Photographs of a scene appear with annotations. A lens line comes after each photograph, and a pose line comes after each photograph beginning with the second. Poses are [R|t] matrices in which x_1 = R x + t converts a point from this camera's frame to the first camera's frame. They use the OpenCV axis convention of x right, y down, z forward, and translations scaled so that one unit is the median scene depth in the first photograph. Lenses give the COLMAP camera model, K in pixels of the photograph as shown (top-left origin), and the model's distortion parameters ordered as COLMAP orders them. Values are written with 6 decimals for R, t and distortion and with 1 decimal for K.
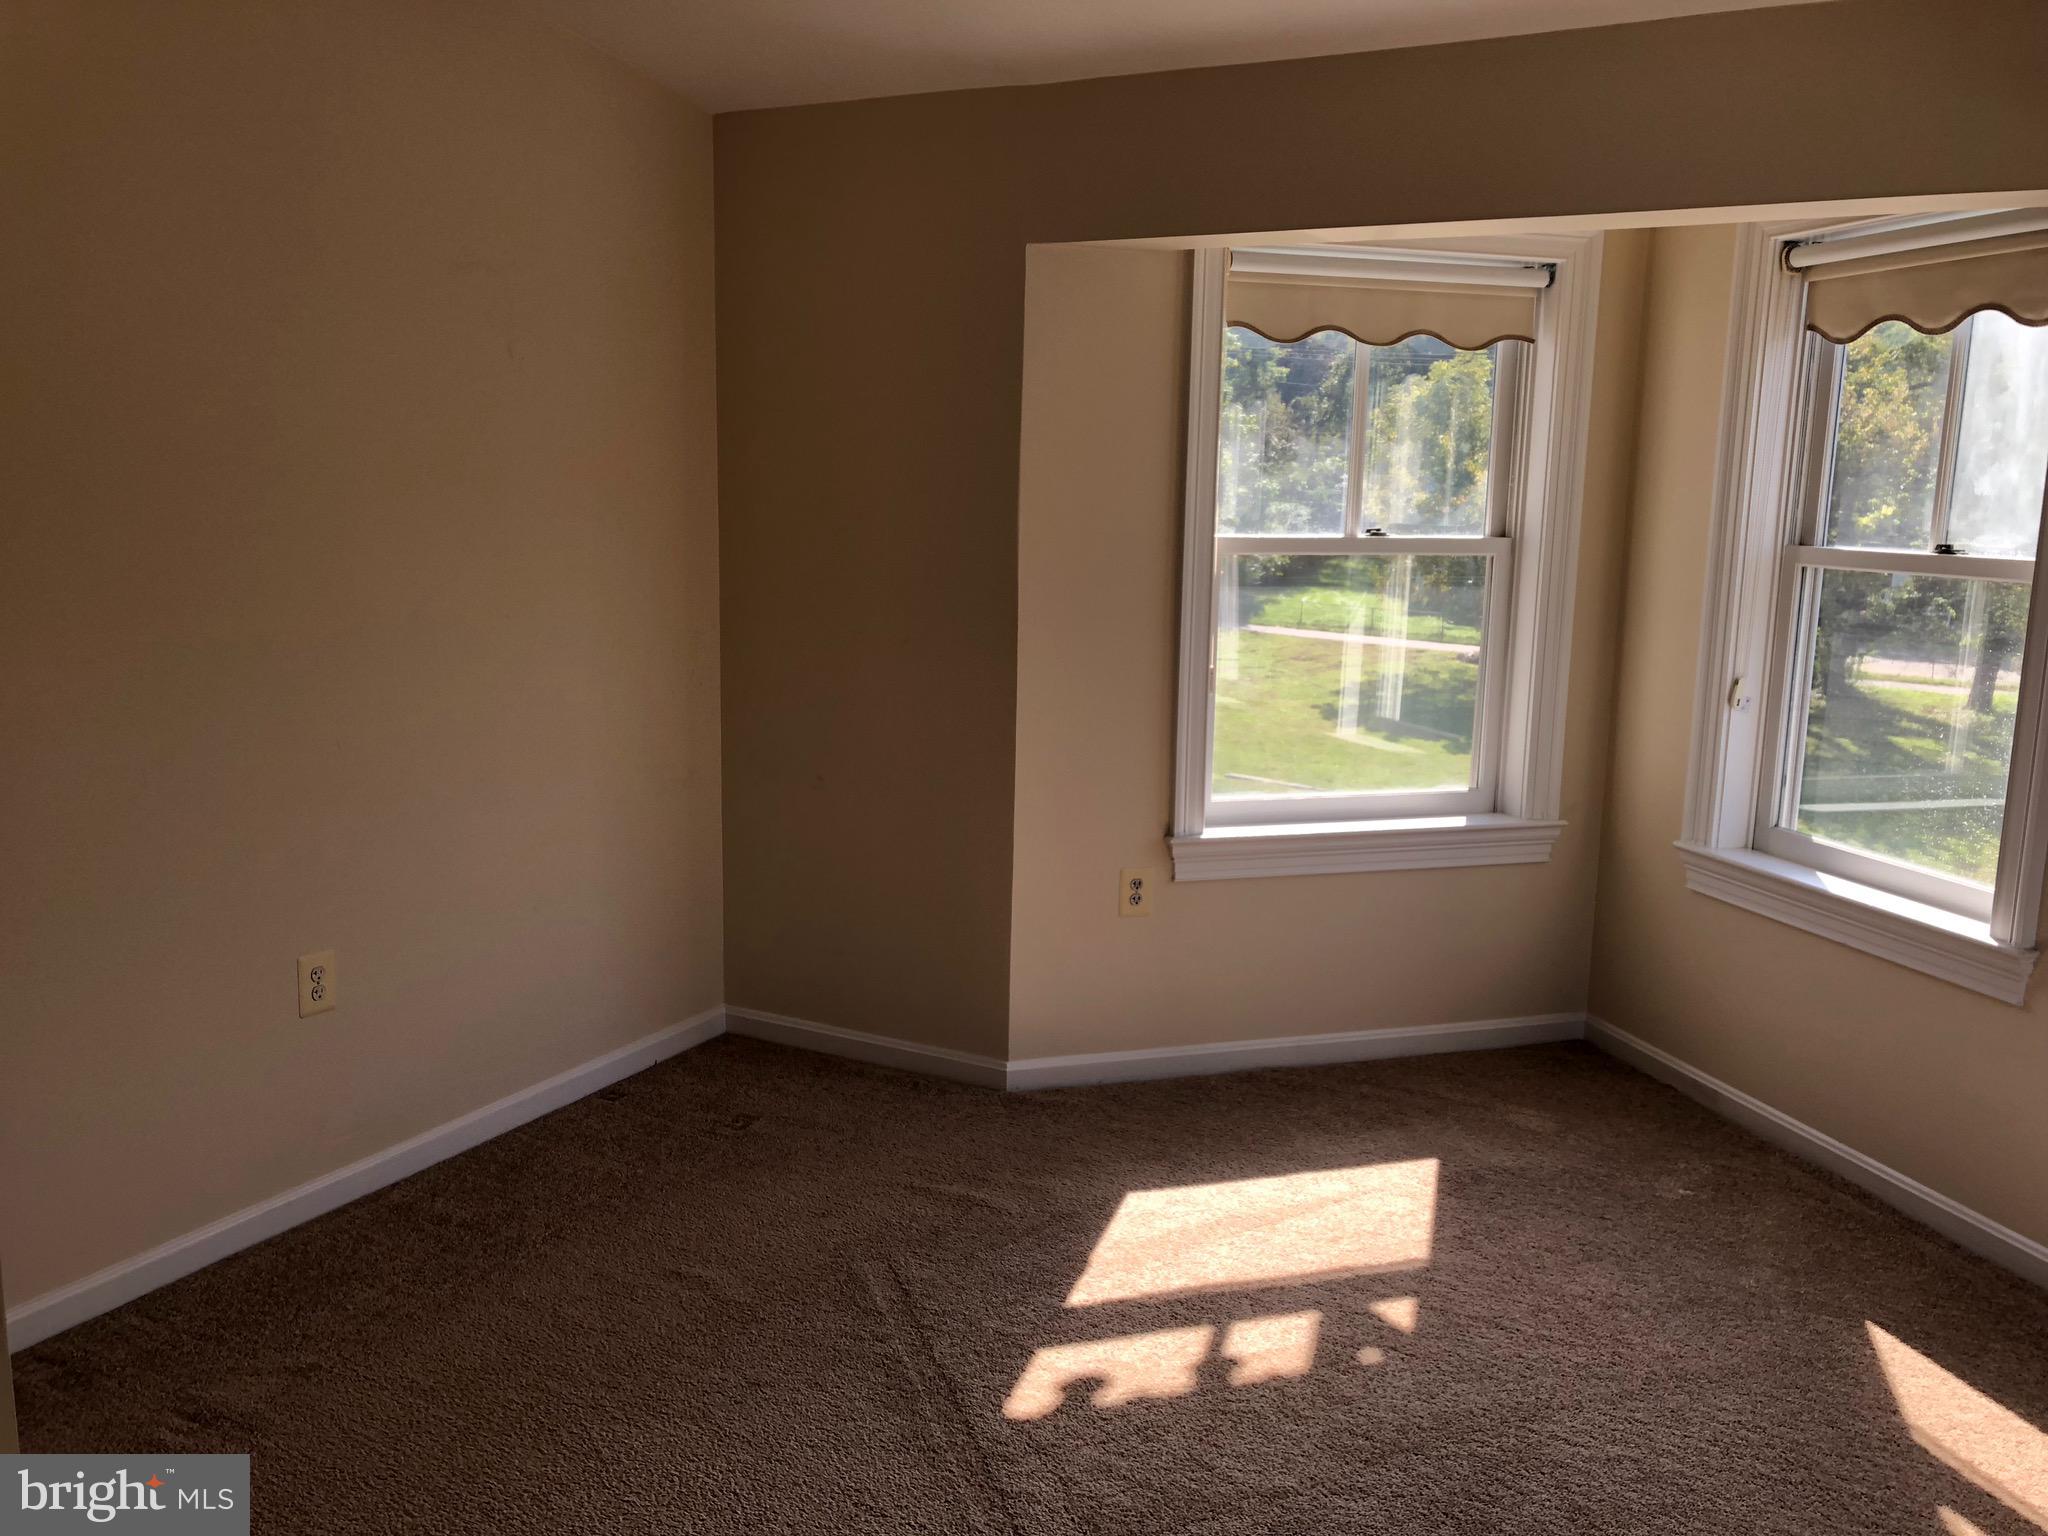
lens RADIAL K [[1676.8, 0, 1041.8], [0, 1676.8, 760.4], [0, 0, 1]] dist [0.078719, -0.072216]
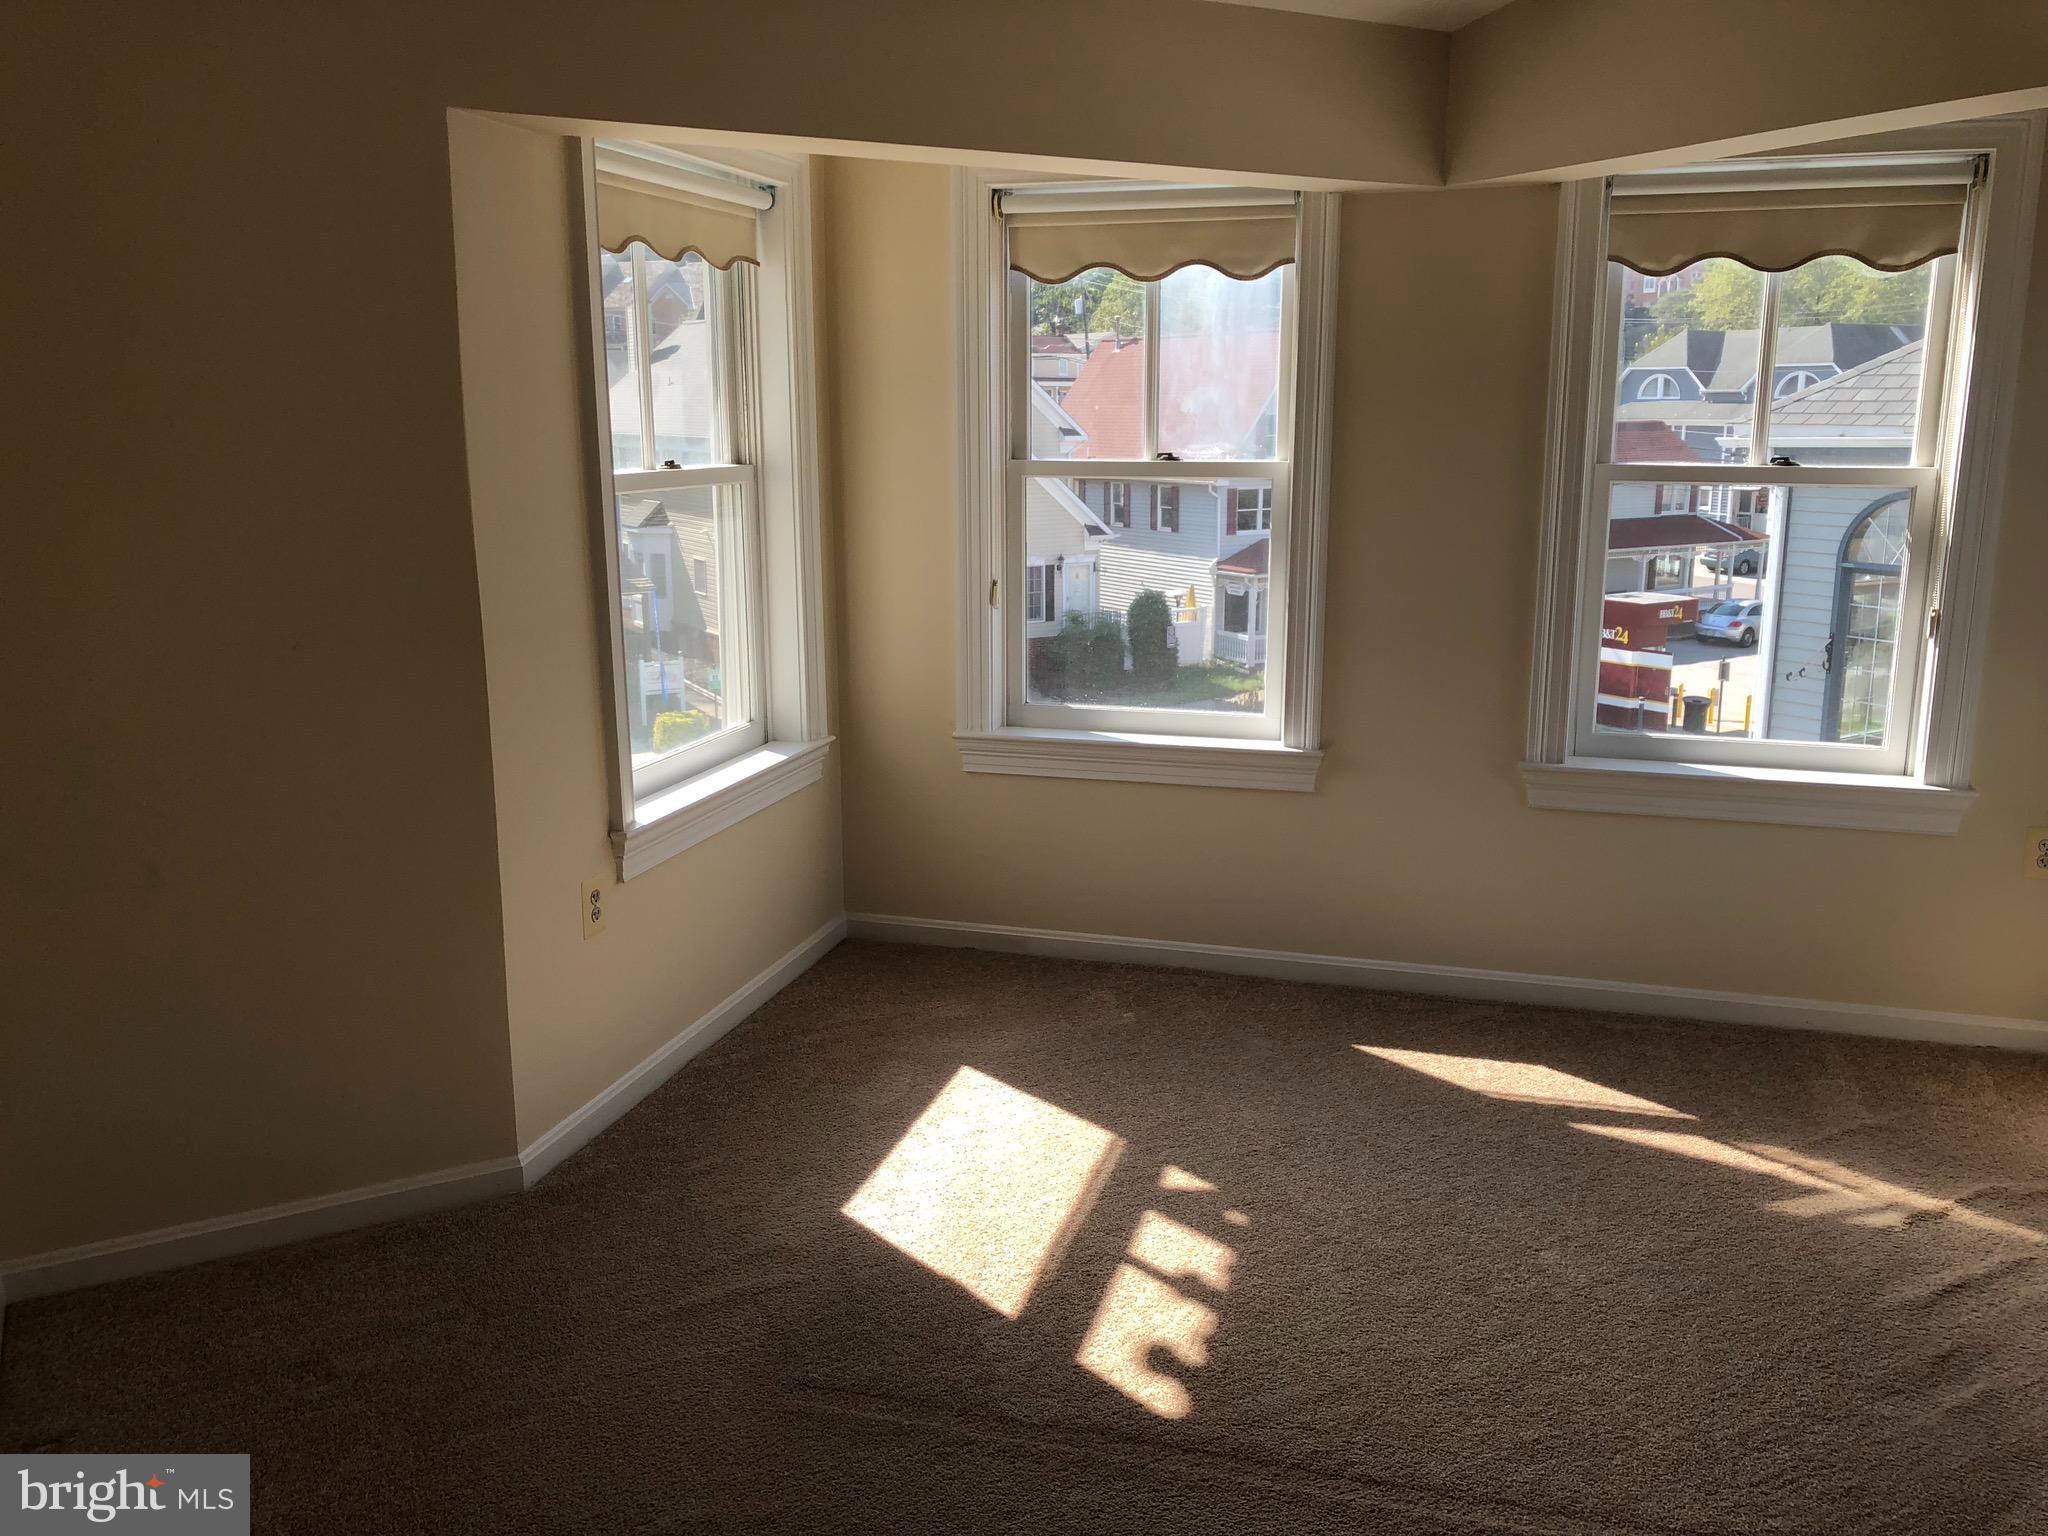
lens RADIAL K [[1676.8, 0, 1041.8], [0, 1676.8, 760.4], [0, 0, 1]] dist [0.078719, -0.072216]
pose [[0.553317, -0.195141, 0.809791, -0.533000], [0.152453, 0.979475, 0.131862, -0.076745], [-0.818901, 0.050493, 0.571709, 0.353801]]
